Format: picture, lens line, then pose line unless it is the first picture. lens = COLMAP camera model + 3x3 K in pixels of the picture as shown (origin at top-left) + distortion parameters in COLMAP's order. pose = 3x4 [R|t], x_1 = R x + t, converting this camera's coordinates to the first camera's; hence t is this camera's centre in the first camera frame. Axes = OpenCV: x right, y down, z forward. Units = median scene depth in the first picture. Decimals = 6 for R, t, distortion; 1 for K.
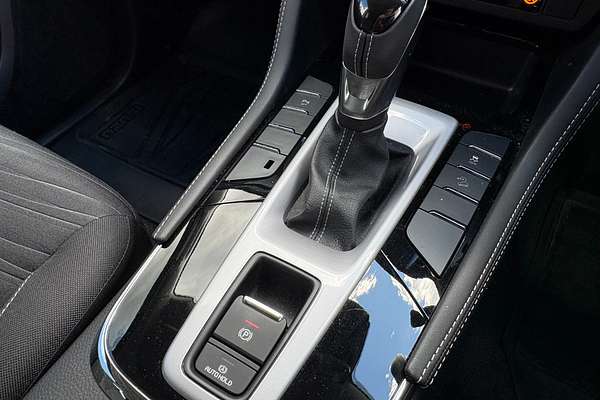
lens RADIAL K [[430.7, 0, 302.5], [0, 430.7, 198.5], [0, 0, 1]] dist [0.001999, -0.006547]
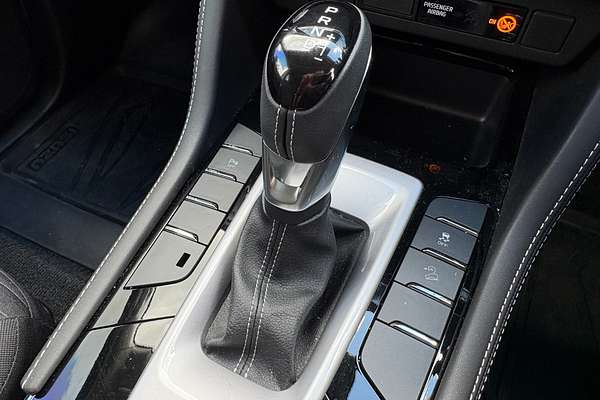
lens RADIAL K [[430.7, 0, 298.1], [0, 430.7, 201.6], [0, 0, 1]] dist [0.001999, -0.006547]
pose [[0.997026, -0.060663, 0.047536, 0.096351], [0.058824, 0.997499, 0.039183, -0.200555], [-0.049794, -0.036271, 0.998101, 0.224419]]
